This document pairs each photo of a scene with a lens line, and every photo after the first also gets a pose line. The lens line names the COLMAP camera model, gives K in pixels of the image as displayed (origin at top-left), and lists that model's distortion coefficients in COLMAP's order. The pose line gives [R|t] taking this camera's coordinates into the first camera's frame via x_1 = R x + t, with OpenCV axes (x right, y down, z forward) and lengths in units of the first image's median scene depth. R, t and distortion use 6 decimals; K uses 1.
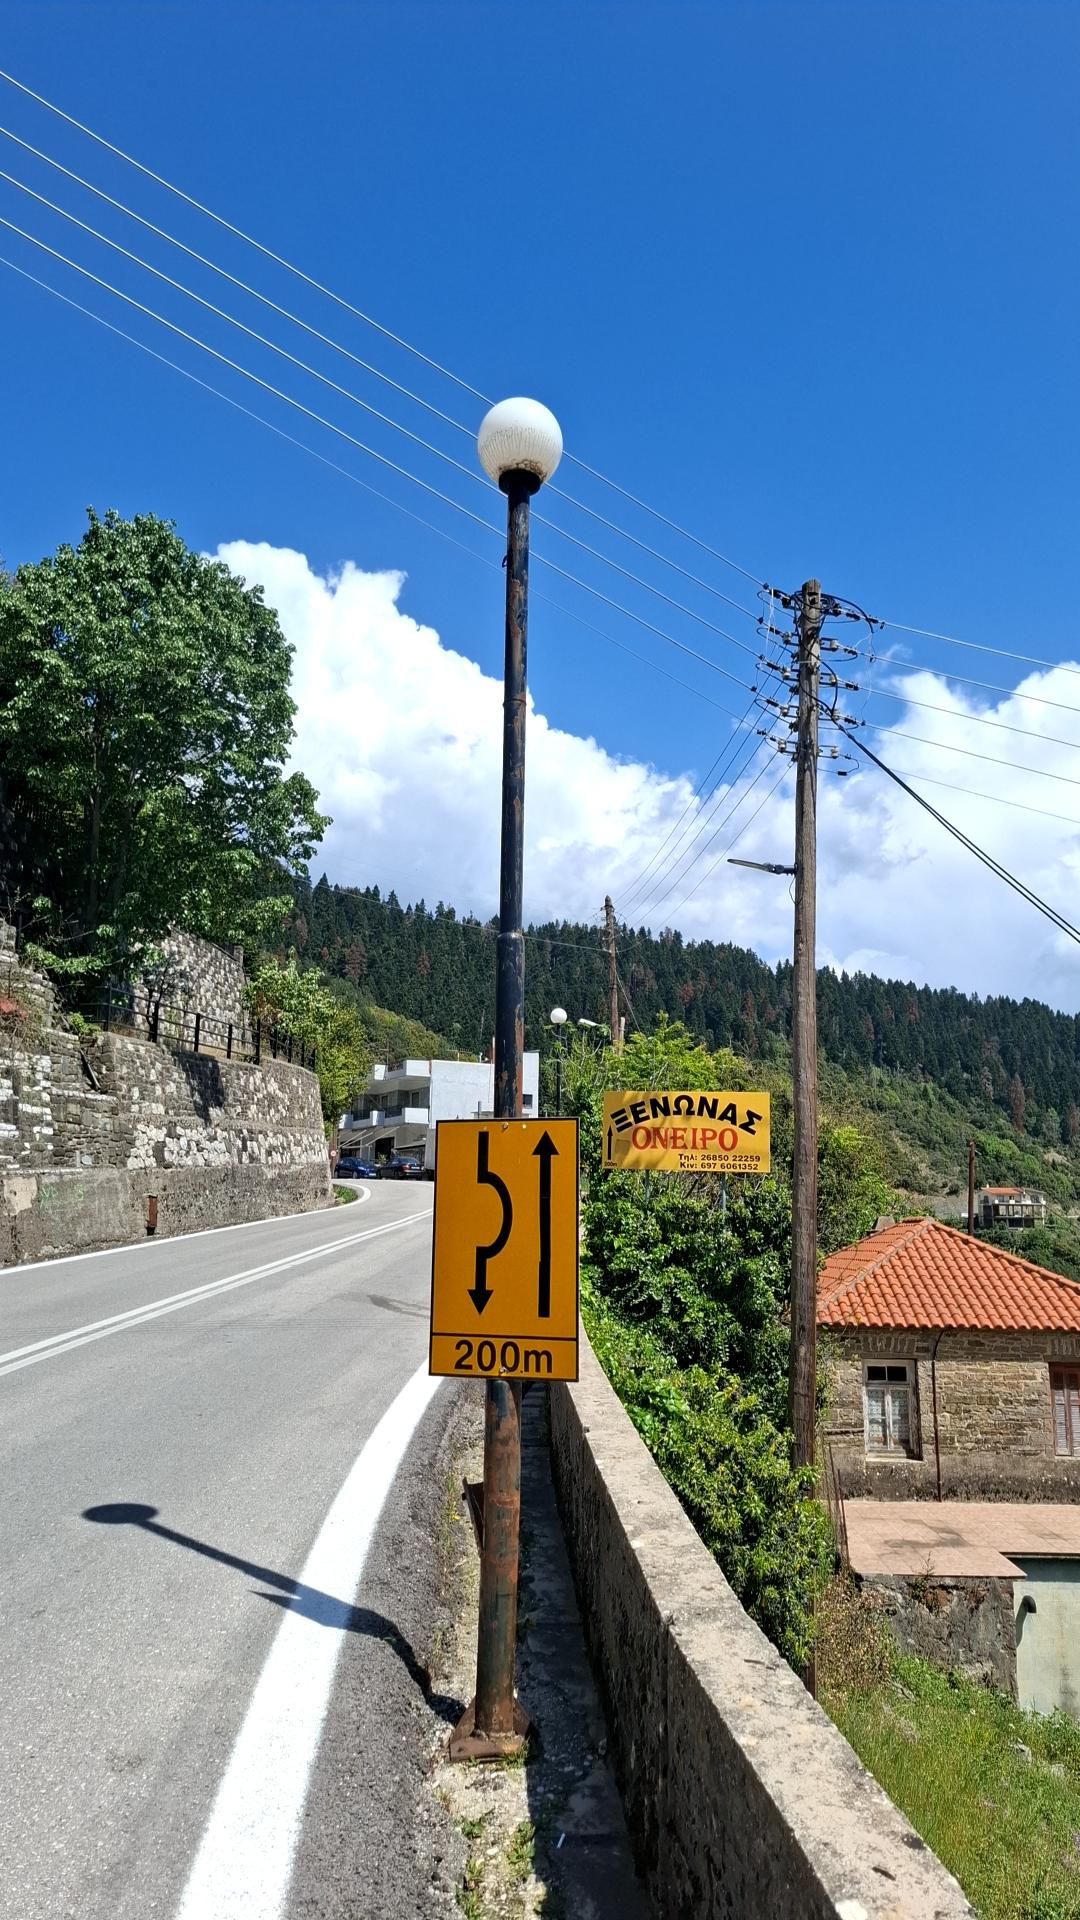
lens RADIAL K [[1234.7, 0, 540.0], [0, 1234.7, 960.0], [0, 0, 1]] dist [0.029812, -0.000824]
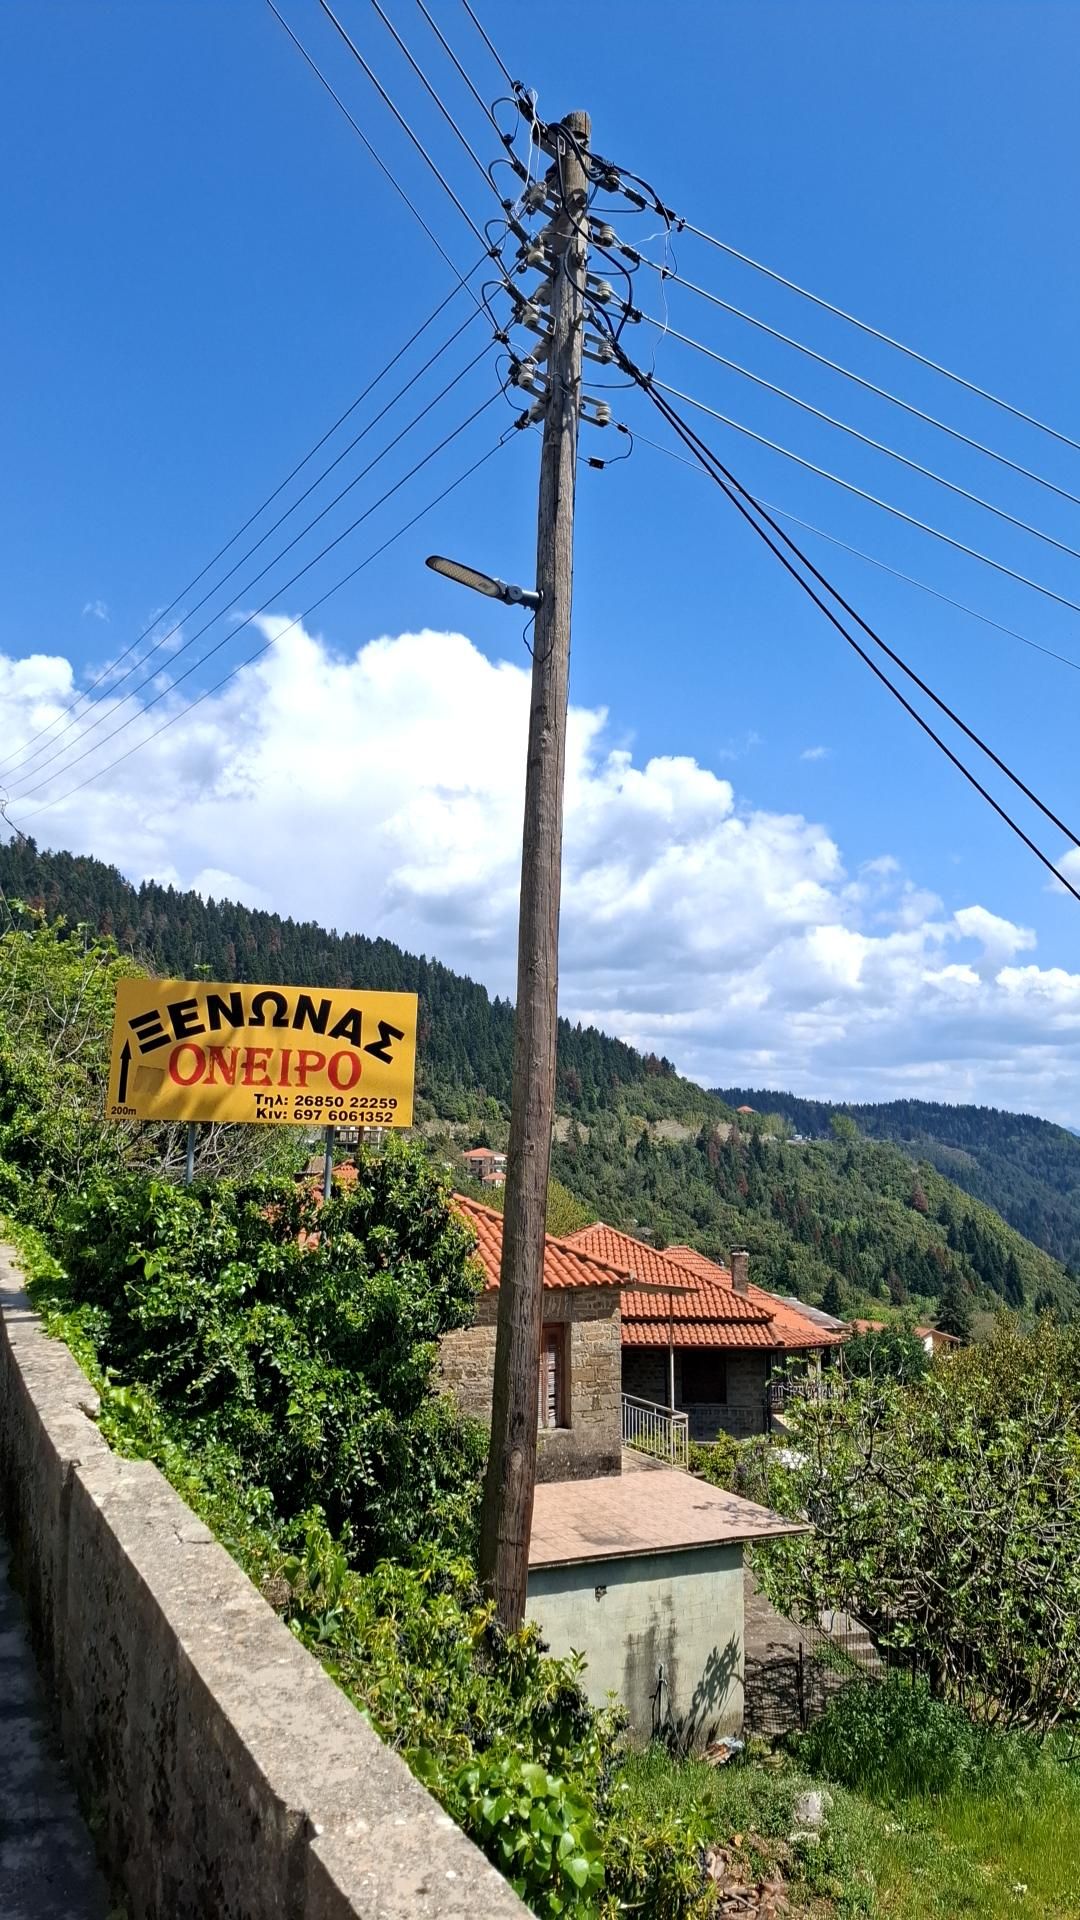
lens RADIAL K [[1249.9, 0, 495.2], [0, 1249.9, 943.0], [0, 0, 1]] dist [0.063967, -0.001938]
pose [[0.888855, 0.069189, 0.452934, -0.027899], [-0.089645, 0.995689, 0.023824, 0.032823], [-0.449333, -0.061779, 0.891225, 0.225056]]
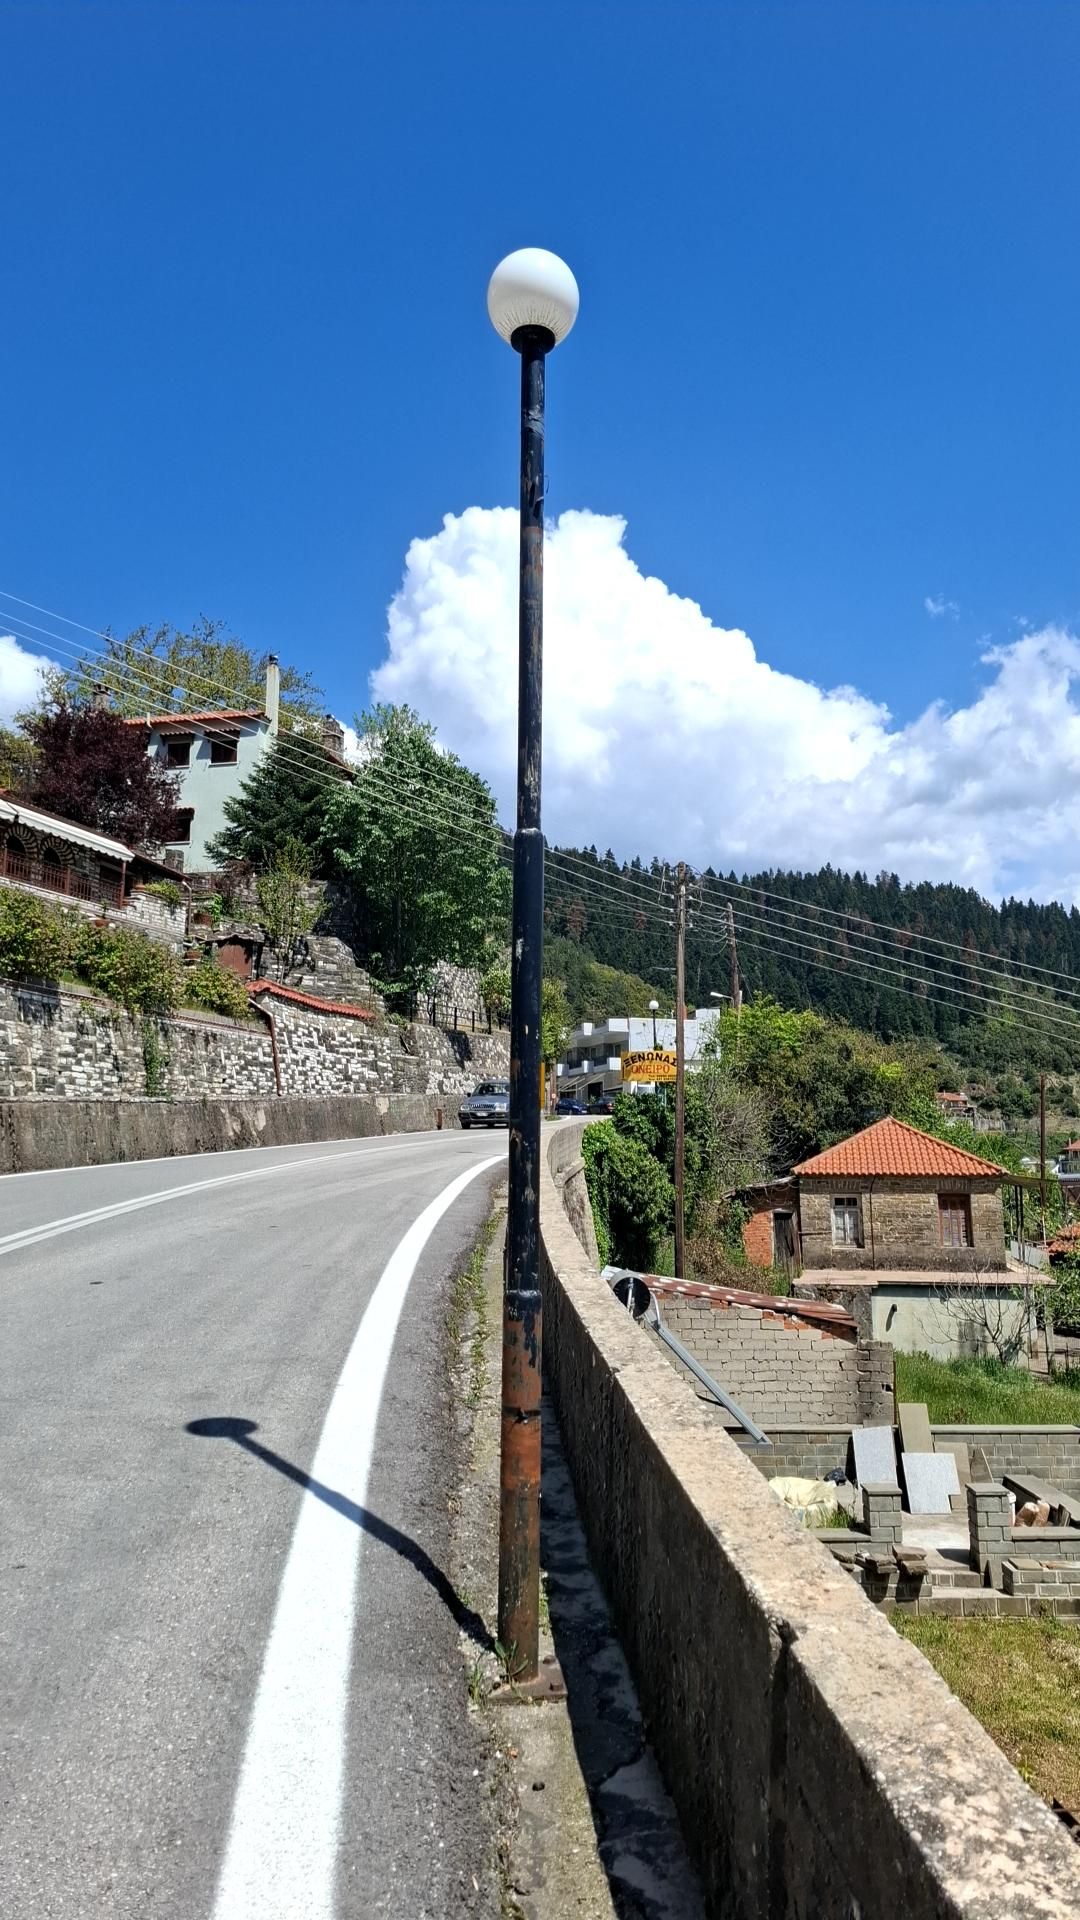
lens RADIAL K [[1234.7, 0, 540.0], [0, 1234.7, 960.0], [0, 0, 1]] dist [0.029812, -0.000824]
pose [[0.982672, -0.038980, -0.181206, 0.189074], [0.046460, 0.998226, 0.037220, -0.099518], [0.179434, -0.044994, 0.982741, -0.818395]]
